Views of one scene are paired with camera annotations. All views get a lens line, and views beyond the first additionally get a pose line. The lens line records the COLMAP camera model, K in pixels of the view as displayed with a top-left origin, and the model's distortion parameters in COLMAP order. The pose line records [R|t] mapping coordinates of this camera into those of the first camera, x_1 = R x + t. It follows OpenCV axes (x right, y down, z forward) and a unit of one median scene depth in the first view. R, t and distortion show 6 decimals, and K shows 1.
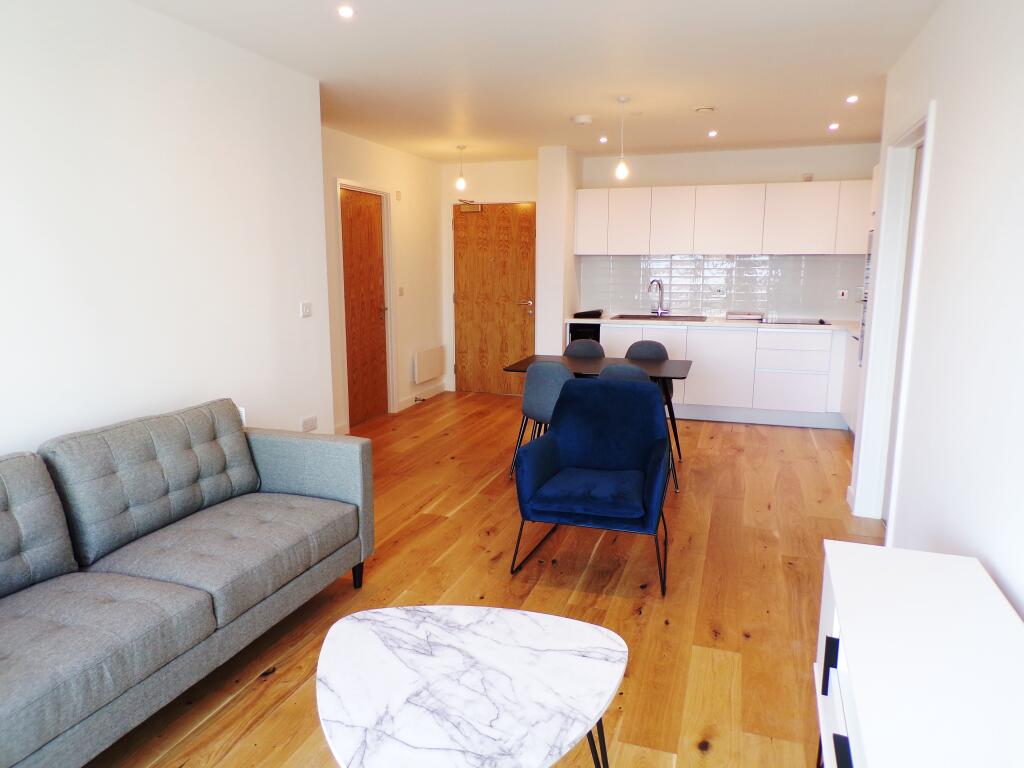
lens RADIAL K [[684.7, 0, 511.8], [0, 684.7, 382.9], [0, 0, 1]] dist [-0.004217, -0.001480]
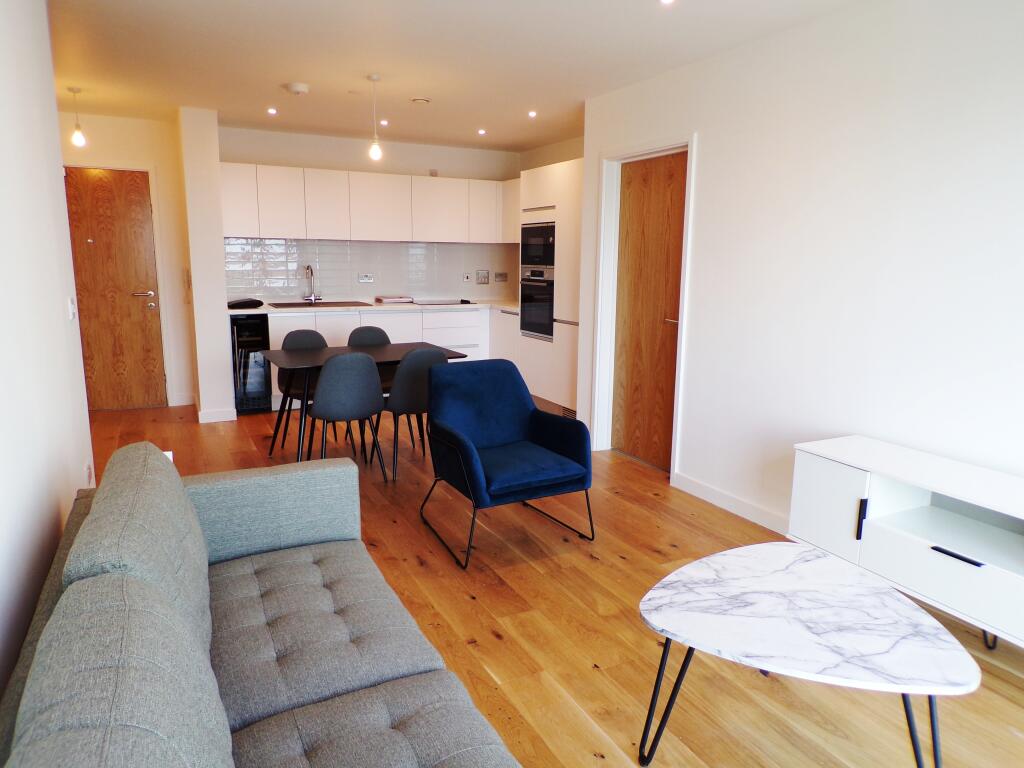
lens RADIAL K [[684.7, 0, 508.9], [0, 684.7, 380.5], [0, 0, 1]] dist [-0.004217, -0.001480]
pose [[0.692648, -0.119831, 0.711252, -0.445112], [0.109543, 0.992141, 0.060478, -0.025794], [-0.712909, 0.036022, 0.700331, 0.197706]]
